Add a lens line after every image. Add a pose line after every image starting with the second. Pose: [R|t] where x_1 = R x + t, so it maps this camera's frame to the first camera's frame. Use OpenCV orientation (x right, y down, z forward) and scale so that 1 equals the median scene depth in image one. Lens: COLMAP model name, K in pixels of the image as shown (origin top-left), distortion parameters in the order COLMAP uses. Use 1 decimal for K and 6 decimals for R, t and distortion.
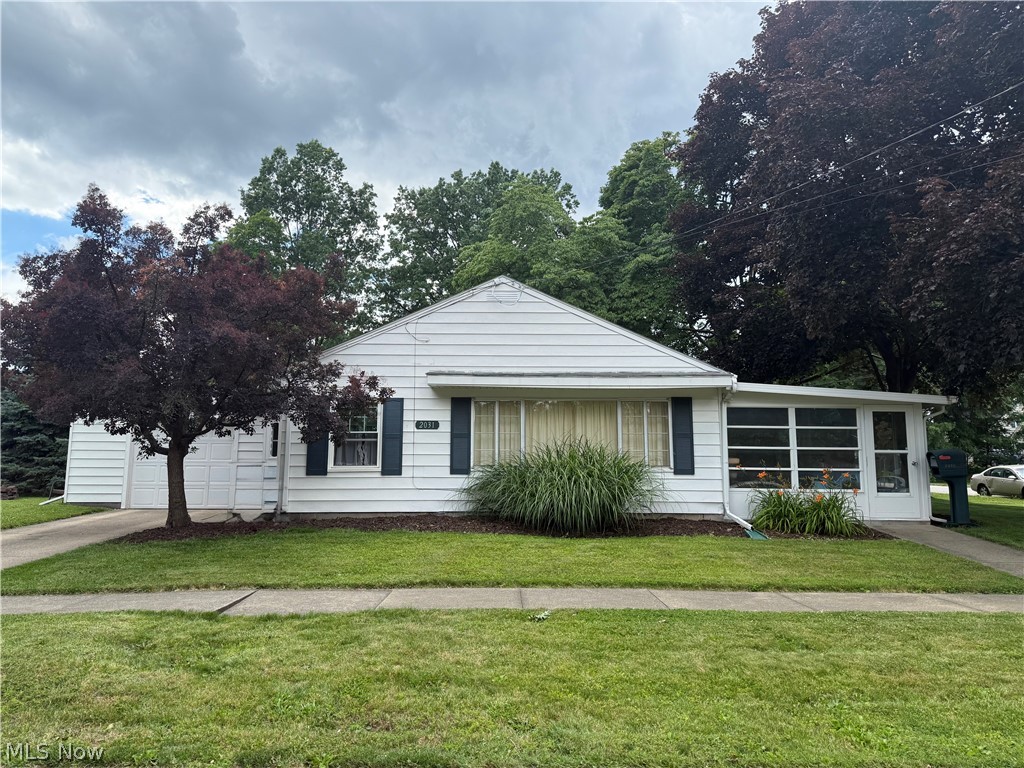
lens RADIAL K [[725.2, 0, 512.7], [0, 725.2, 387.1], [0, 0, 1]] dist [0.030060, -0.036406]
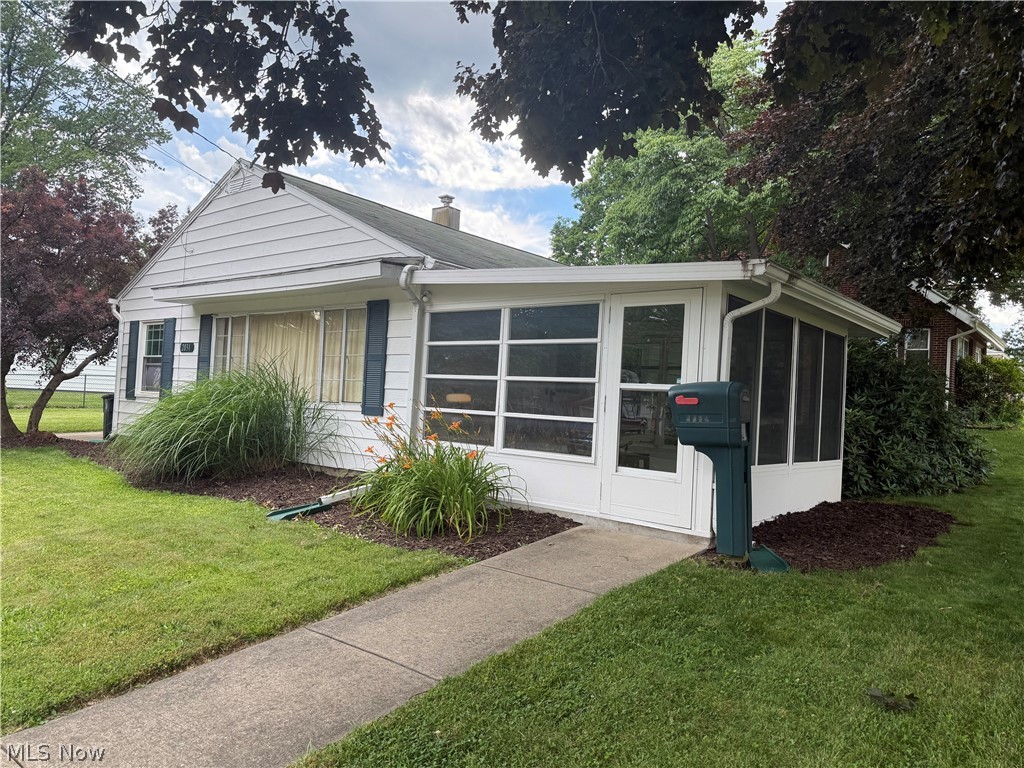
lens RADIAL K [[725.2, 0, 513.1], [0, 725.2, 379.9], [0, 0, 1]] dist [0.030060, -0.036406]
pose [[0.773294, 0.013100, -0.633913, 0.756030], [0.046268, 0.995955, 0.077022, 0.041261], [0.632358, -0.088891, 0.769560, 0.560074]]
